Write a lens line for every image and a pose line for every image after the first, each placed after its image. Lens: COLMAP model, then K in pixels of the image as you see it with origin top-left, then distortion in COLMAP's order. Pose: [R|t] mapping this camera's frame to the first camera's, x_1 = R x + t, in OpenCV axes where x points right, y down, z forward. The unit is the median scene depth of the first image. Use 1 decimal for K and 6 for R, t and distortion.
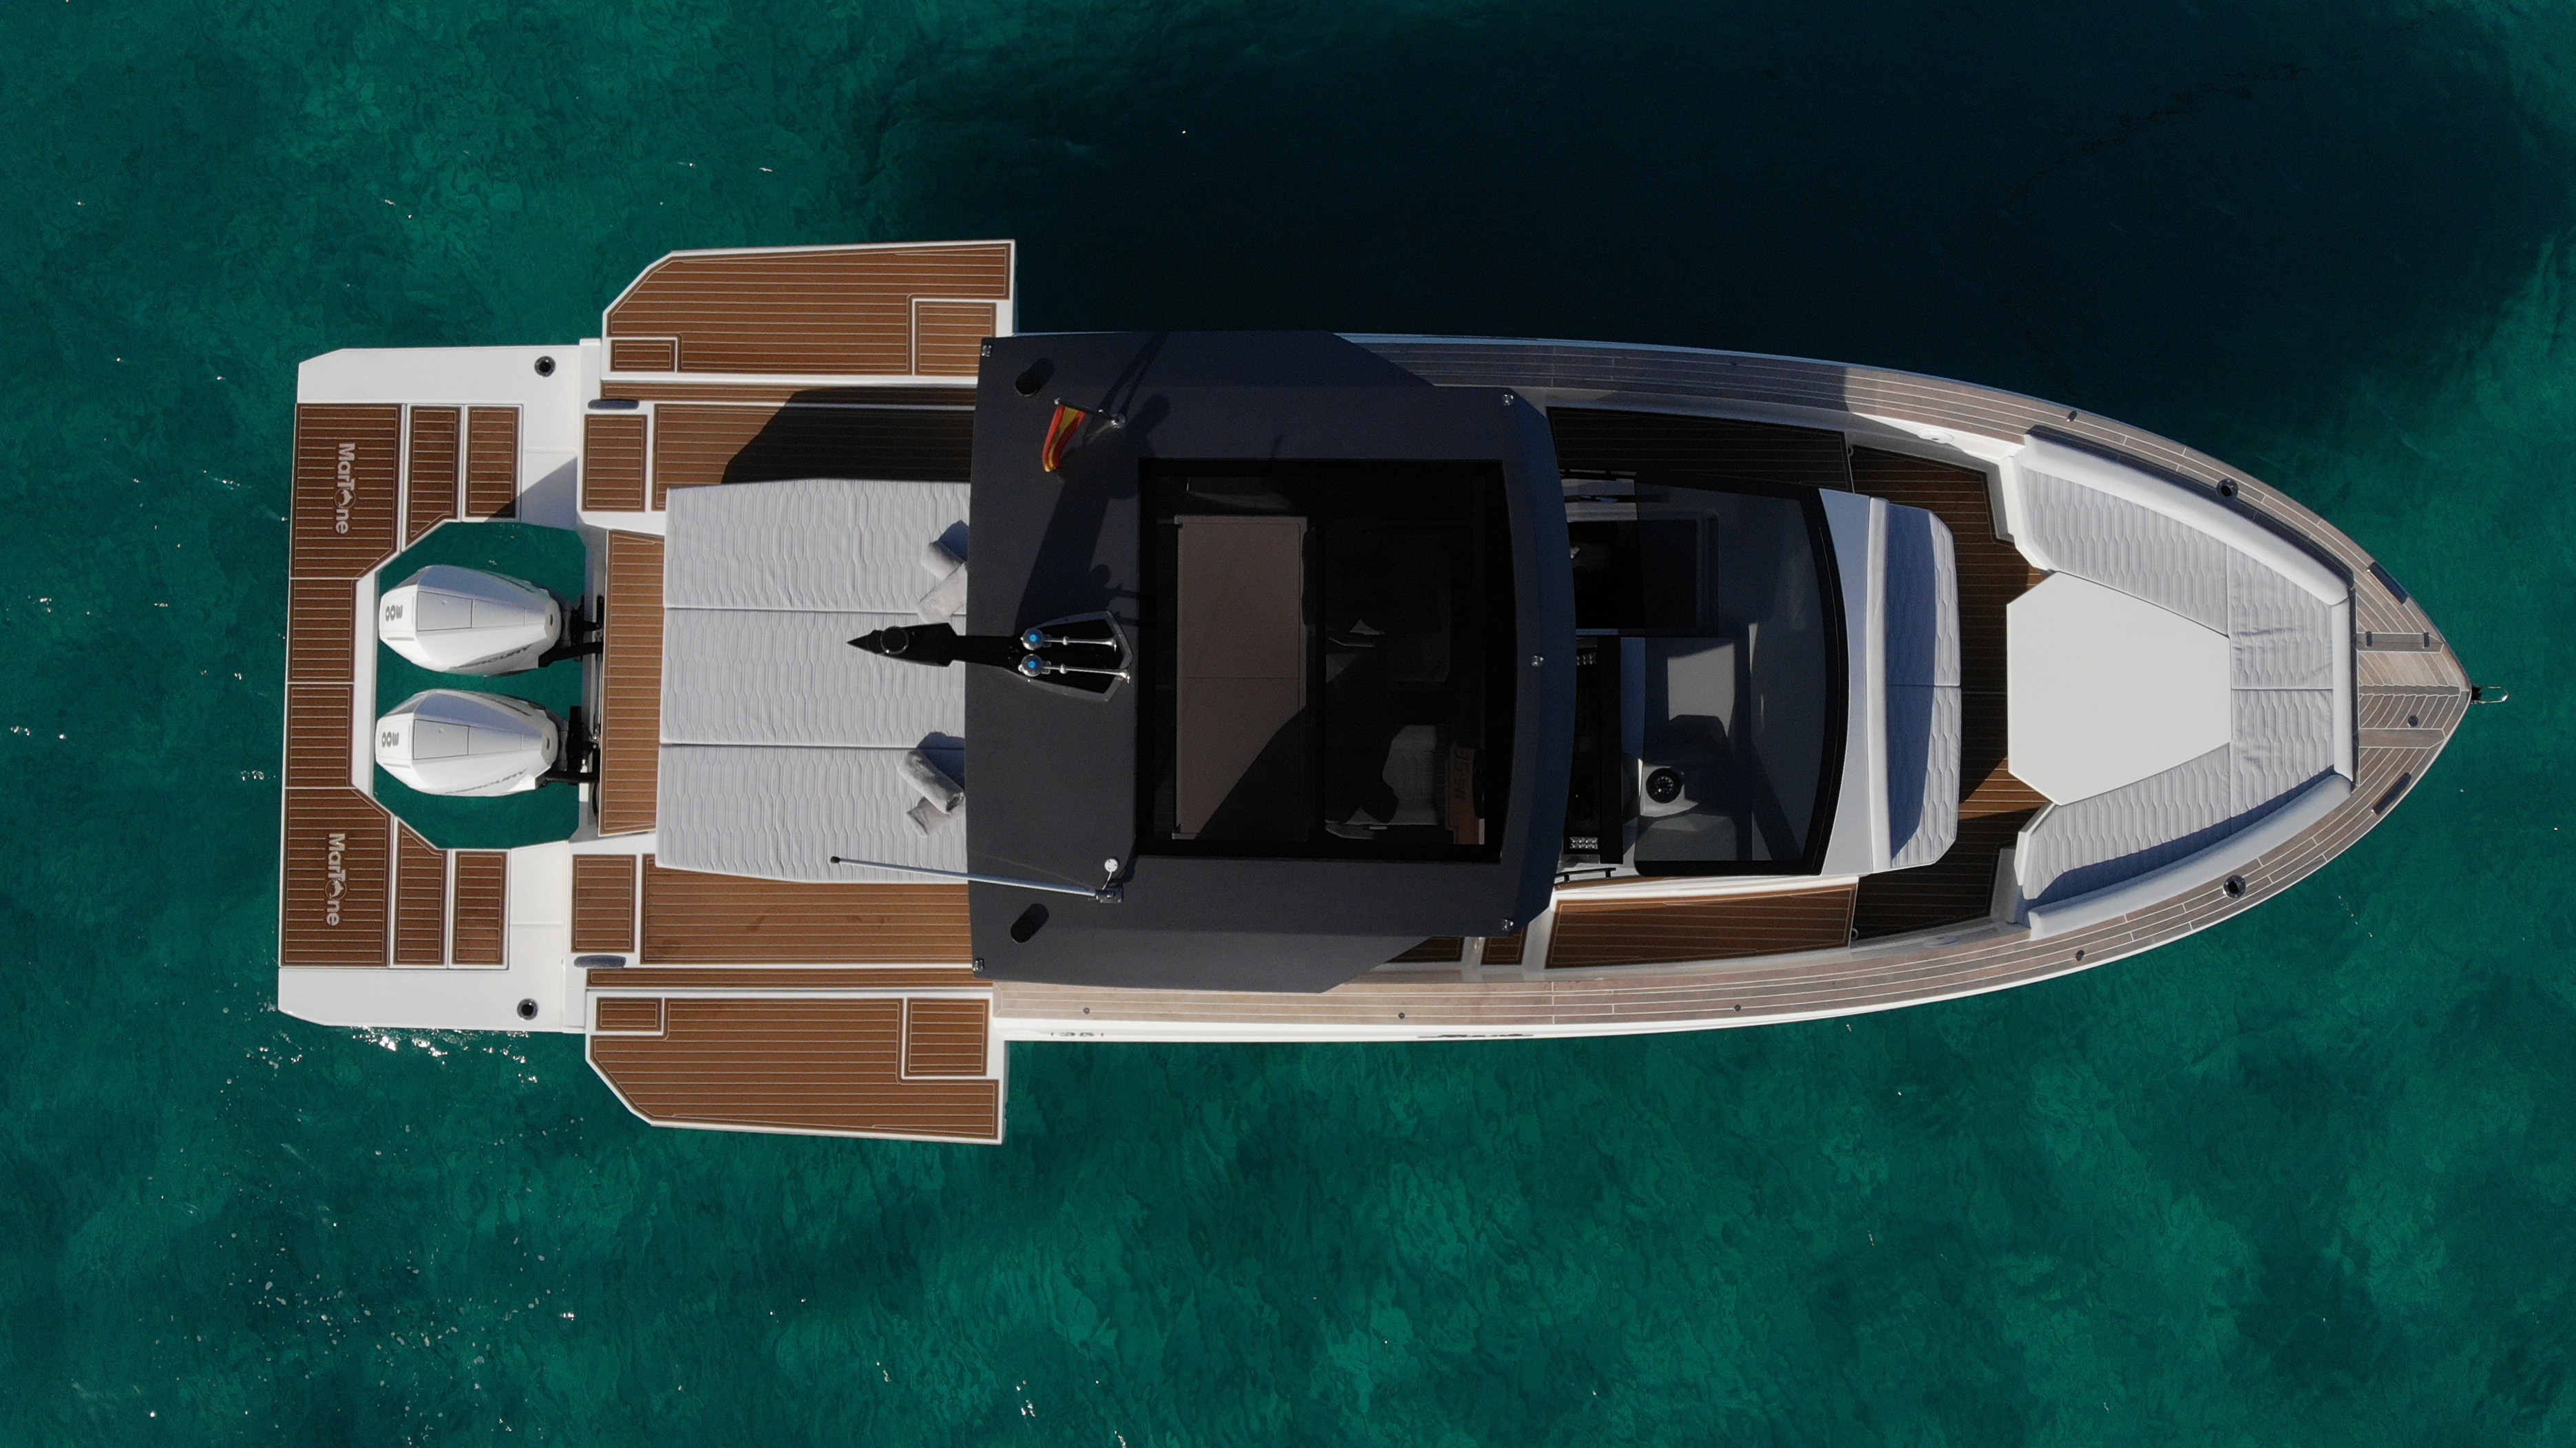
lens RADIAL K [[1828.5, 0, 1288.0], [0, 1828.5, 724.0], [0, 0, 1]] dist [0.007237, -0.001088]
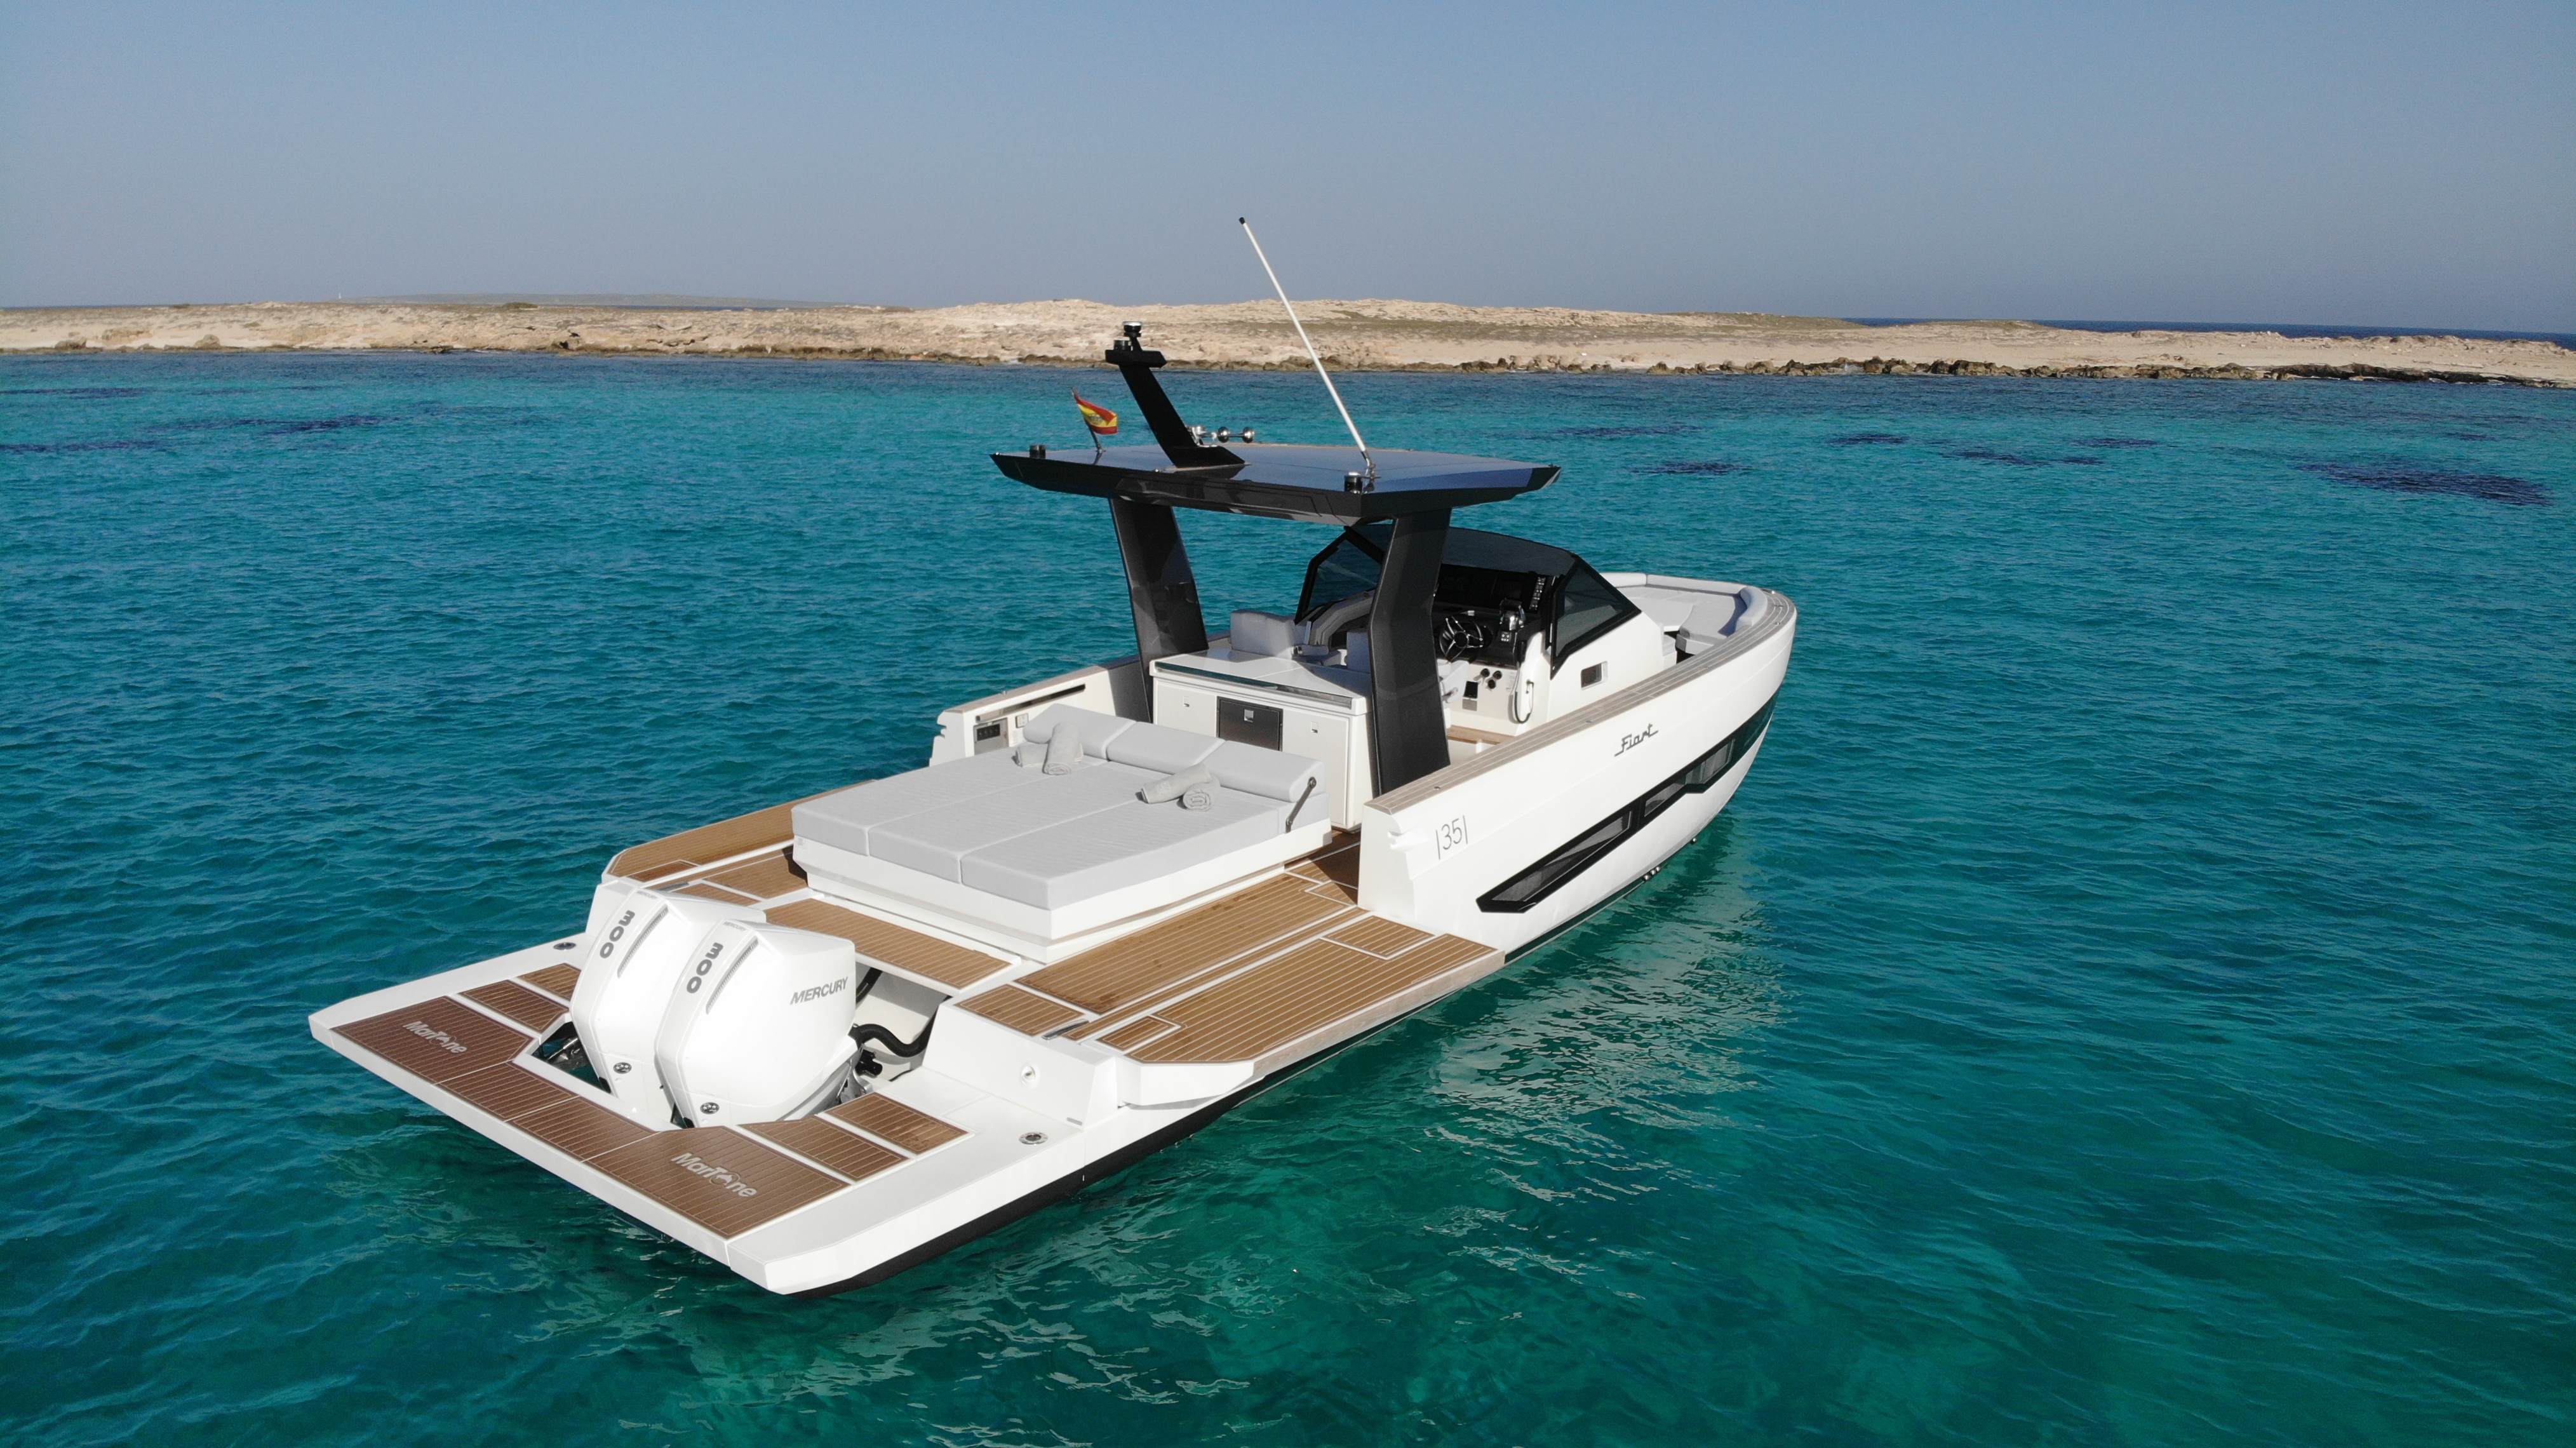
lens RADIAL K [[1844.4, 0, 1280.3], [0, 1844.4, 761.3], [0, 0, 1]] dist [-0.004191, -0.005340]
pose [[0.622718, -0.221460, 0.750452, -0.899453], [0.780905, 0.236069, -0.578324, 0.650869], [-0.049082, 0.946164, 0.319944, 0.597888]]
